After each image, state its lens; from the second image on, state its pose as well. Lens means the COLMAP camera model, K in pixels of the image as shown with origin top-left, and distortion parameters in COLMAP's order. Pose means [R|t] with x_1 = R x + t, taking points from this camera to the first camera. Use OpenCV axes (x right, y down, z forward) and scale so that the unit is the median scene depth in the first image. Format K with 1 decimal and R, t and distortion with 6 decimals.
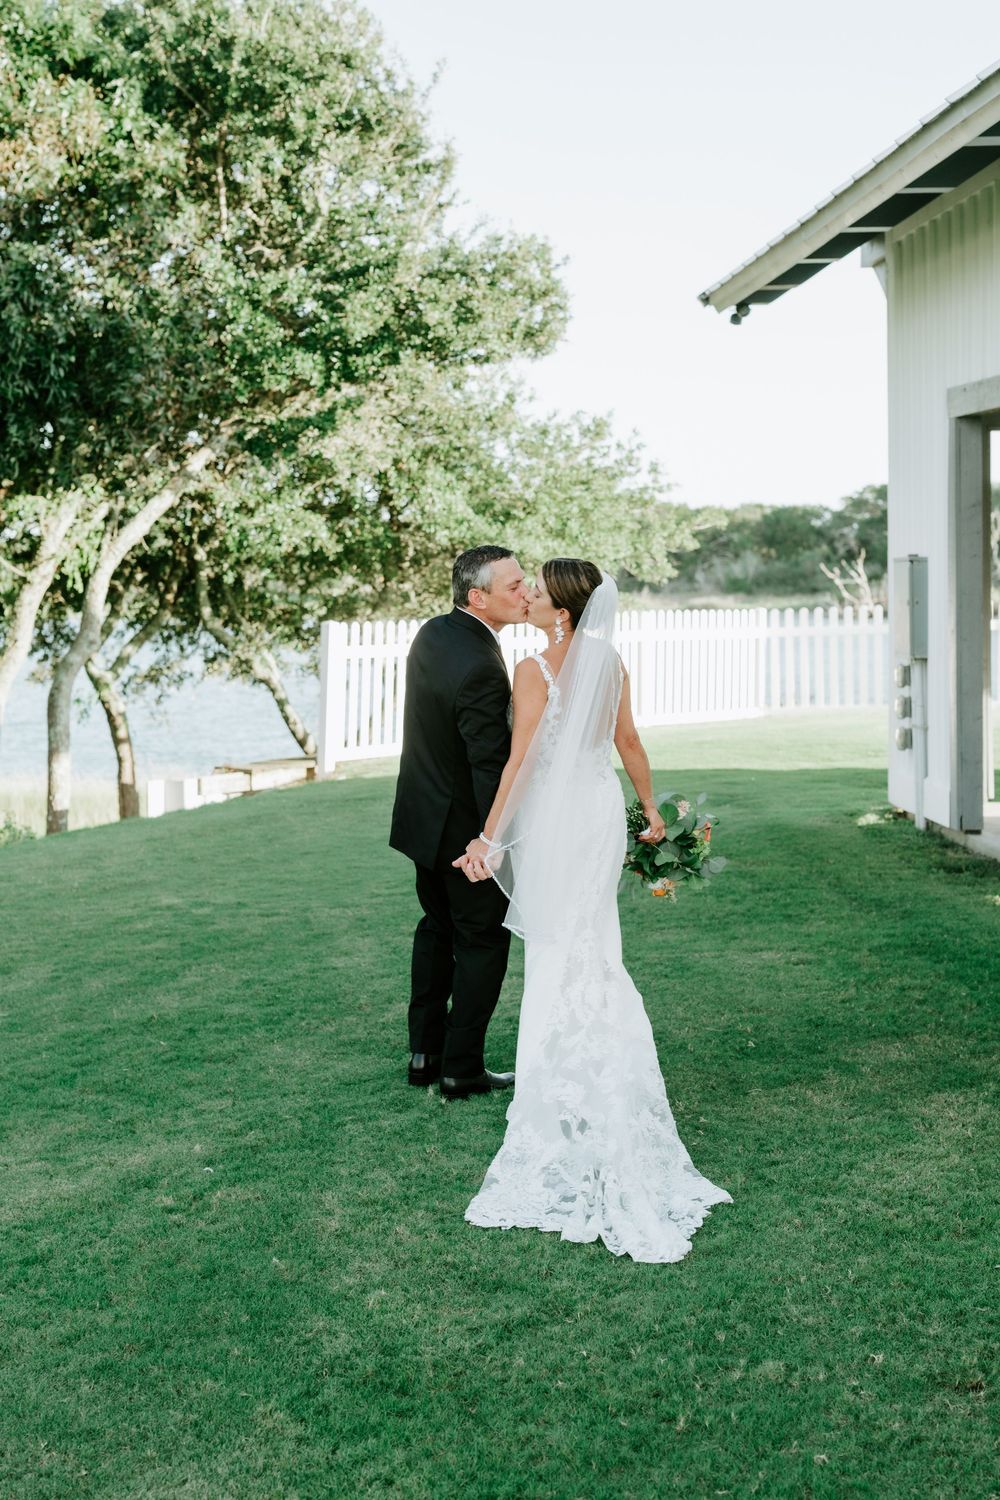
lens RADIAL K [[2159.6, 0, 500.6], [0, 2159.6, 736.1], [0, 0, 1]] dist [-0.004100, 0.005674]
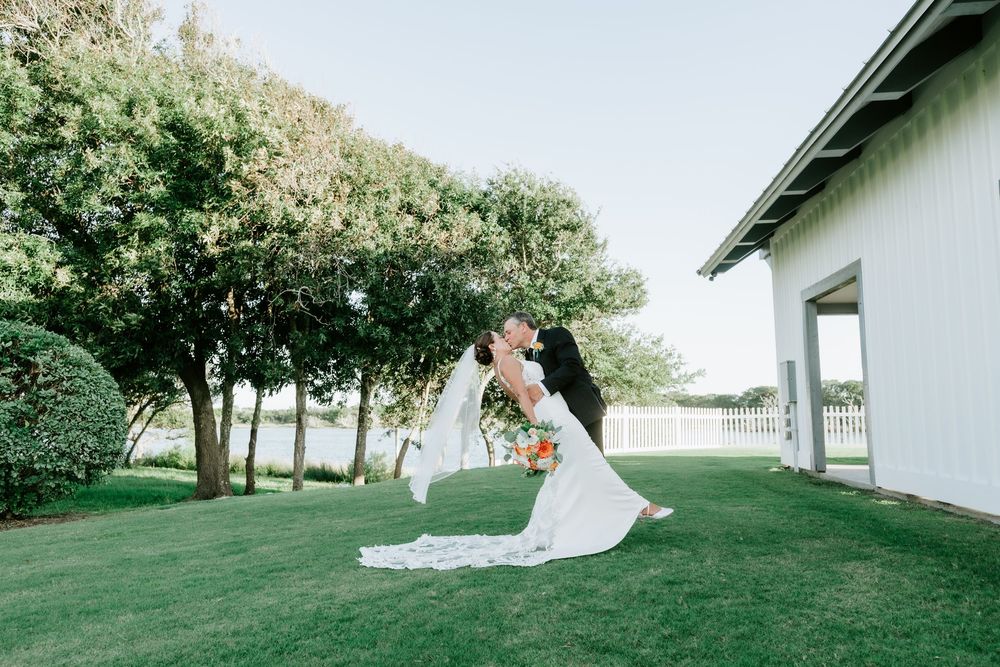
lens RADIAL K [[703.3, 0, 507.9], [0, 703.3, 344.9], [0, 0, 1]] dist [-0.002936, 0.001999]
pose [[0.986160, -0.010476, -0.165463, 0.003642], [-0.017937, 0.985402, -0.169295, 0.027846], [0.164821, 0.169920, 0.971577, 0.101619]]
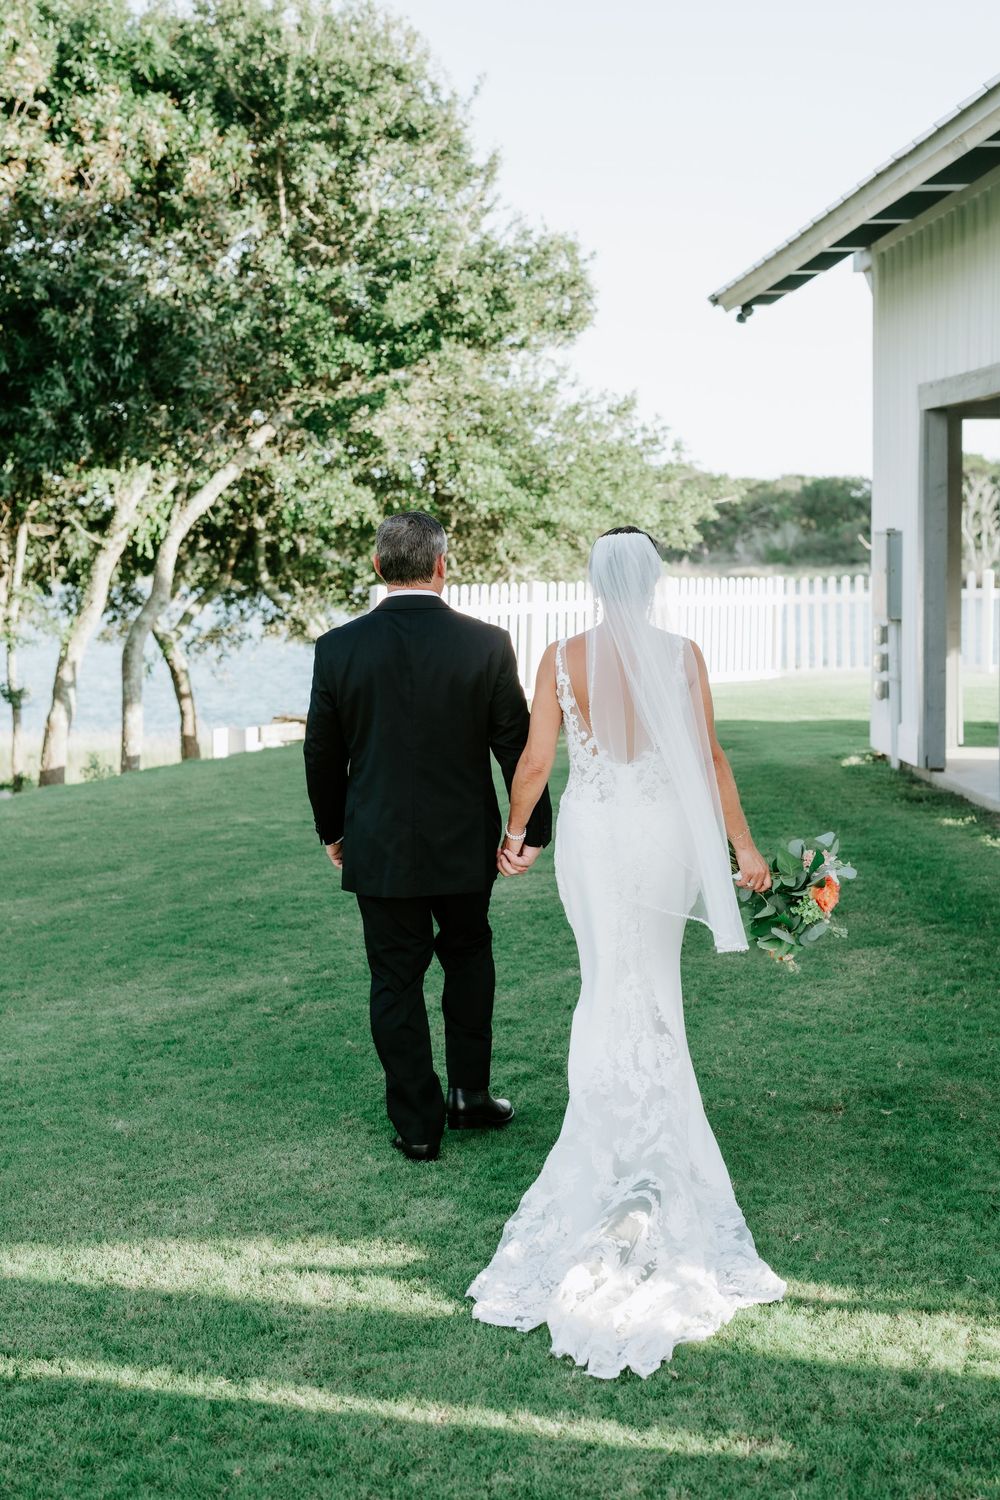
lens RADIAL K [[2118.7, 0, 538.1], [0, 2118.7, 753.6], [0, 0, 1]] dist [-0.001135, -0.021503]
pose [[0.999981, 0.006143, -0.000901, 0.003973], [-0.006119, 0.999694, 0.023950, 0.006208], [0.001048, -0.023944, 0.999713, -0.083745]]
